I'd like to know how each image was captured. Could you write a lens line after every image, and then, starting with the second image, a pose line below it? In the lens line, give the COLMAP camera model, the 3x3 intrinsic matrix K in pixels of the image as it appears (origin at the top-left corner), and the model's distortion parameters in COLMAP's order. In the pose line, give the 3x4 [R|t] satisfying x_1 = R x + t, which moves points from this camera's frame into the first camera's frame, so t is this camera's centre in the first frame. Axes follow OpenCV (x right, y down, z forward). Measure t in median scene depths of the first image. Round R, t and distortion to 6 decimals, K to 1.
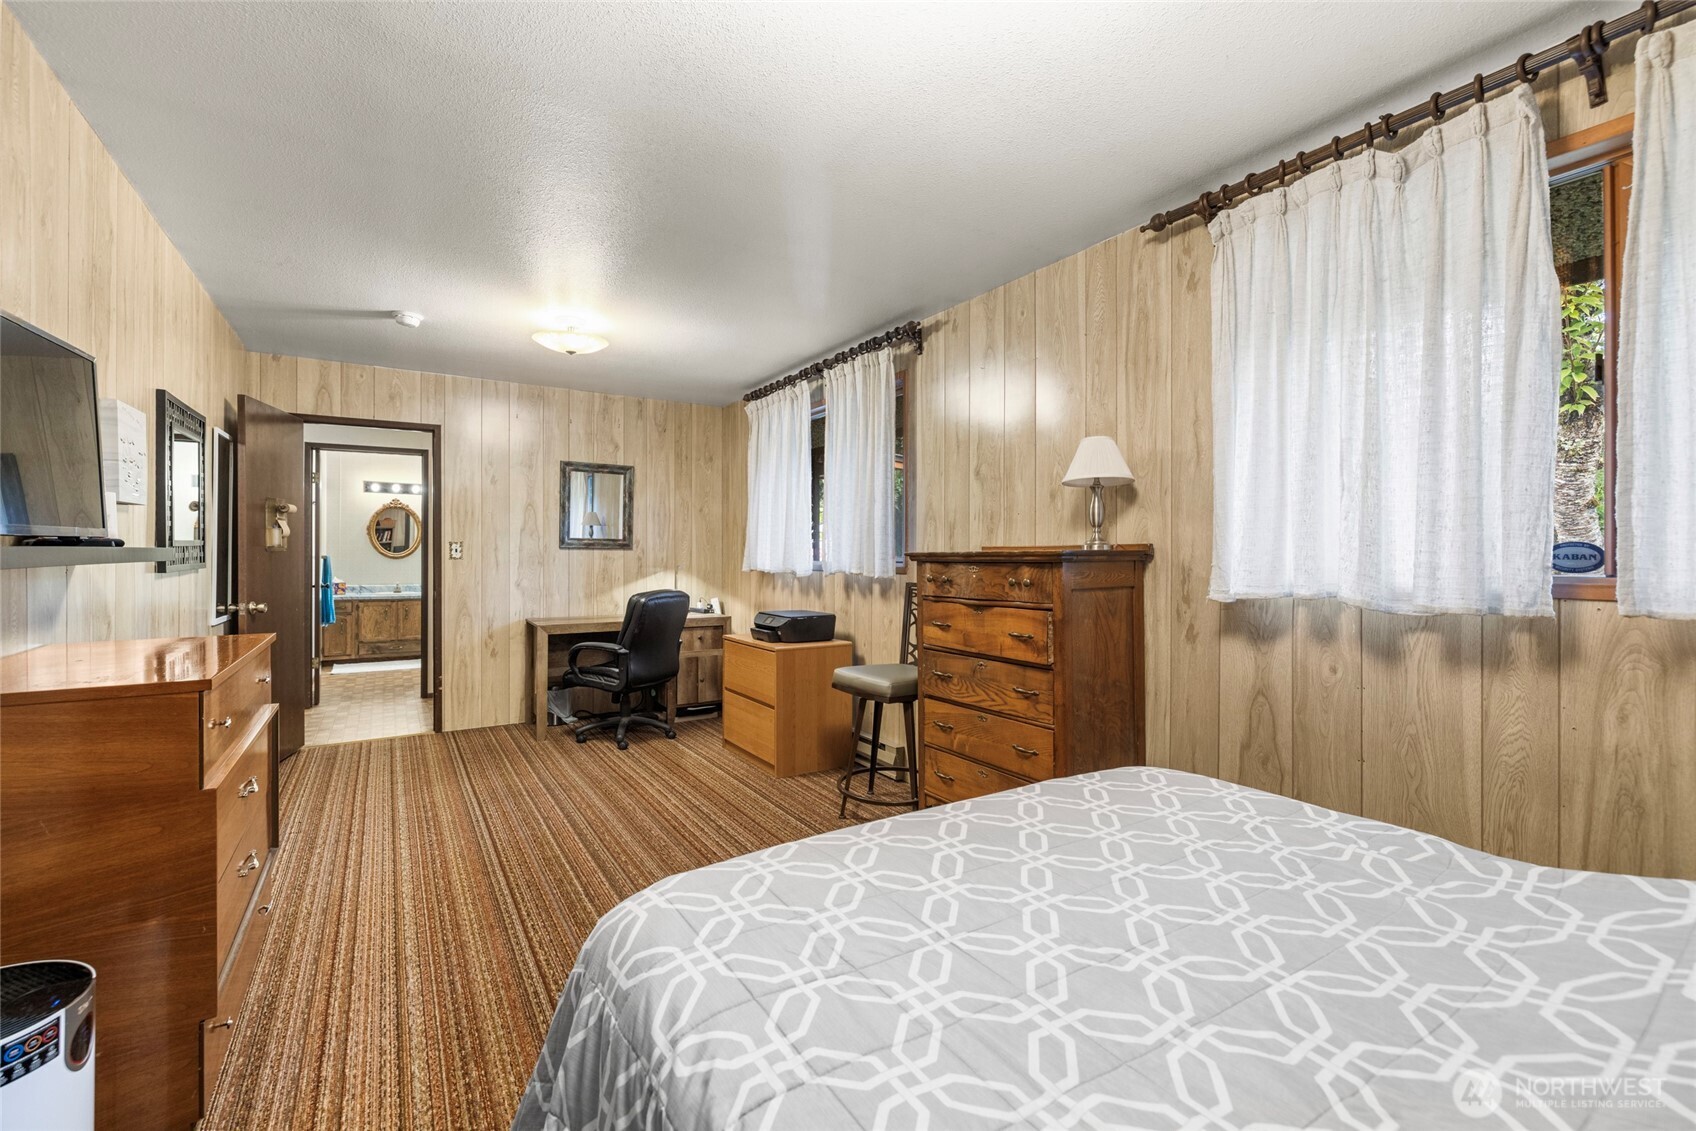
lens RADIAL K [[718.8, 0, 843.8], [0, 718.8, 555.5], [0, 0, 1]] dist [-0.000760, 0.000227]
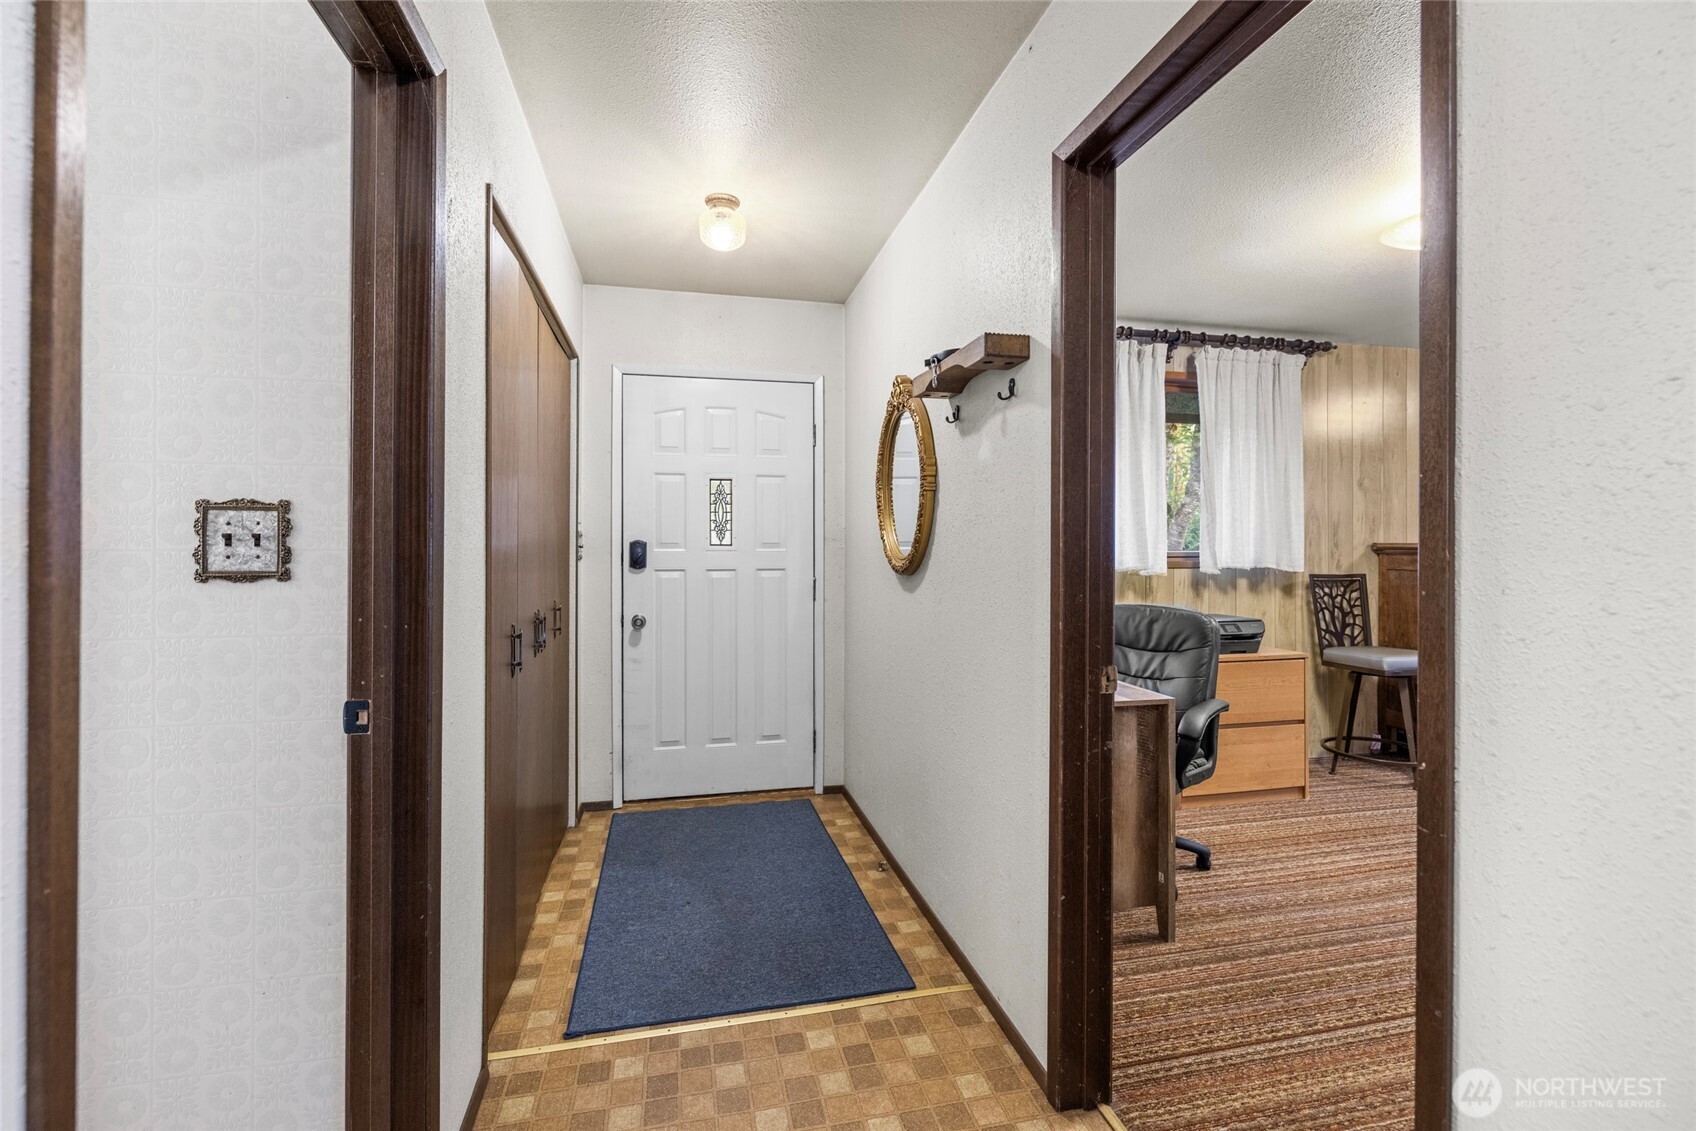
lens RADIAL K [[718.8, 0, 843.8], [0, 718.8, 544.8], [0, 0, 1]] dist [-0.000760, 0.000227]
pose [[0.339952, 0.002175, 0.940440, -1.433936], [0.000747, 0.999996, -0.002583, -0.007095], [-0.940443, 0.001581, 0.339949, 1.564589]]
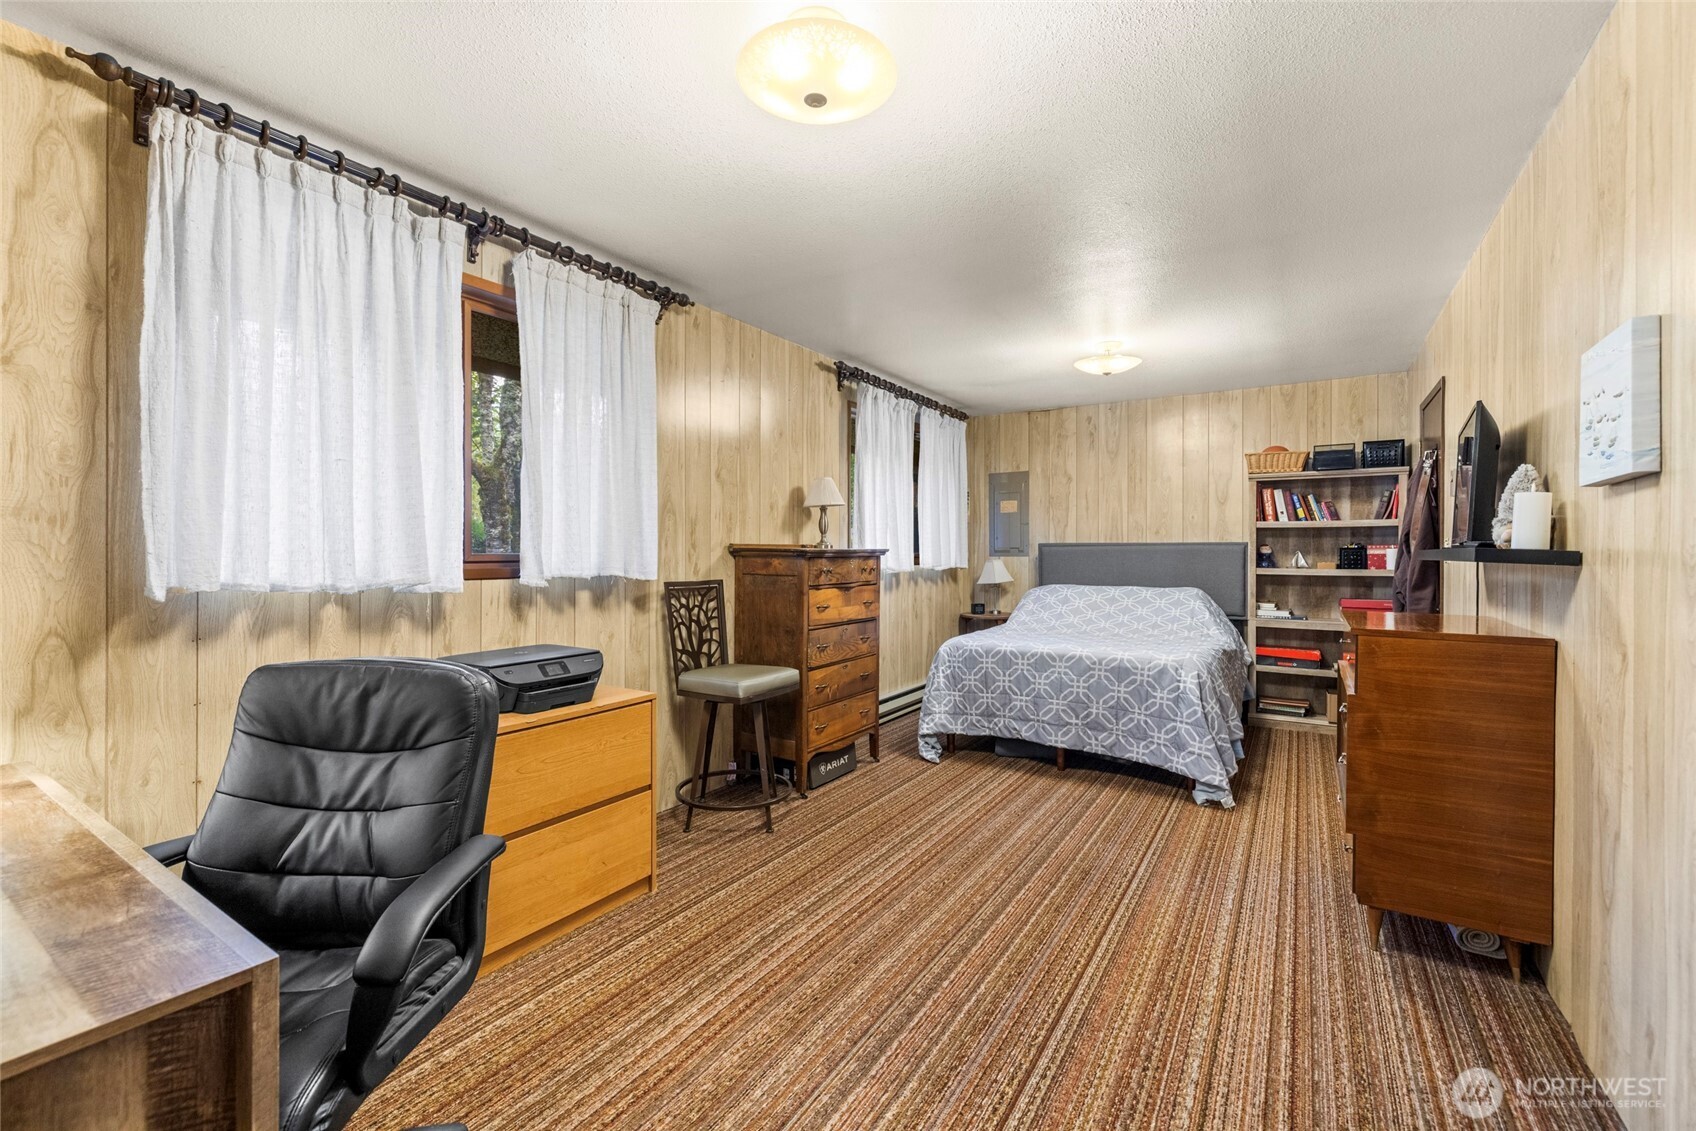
lens RADIAL K [[718.8, 0, 830.5], [0, 718.8, 553.9], [0, 0, 1]] dist [-0.000760, 0.000227]
pose [[-0.410599, -0.005958, 0.911797, -0.958753], [-0.001902, 0.999982, 0.005678, -0.003440], [-0.911814, 0.000597, -0.410603, 1.418702]]
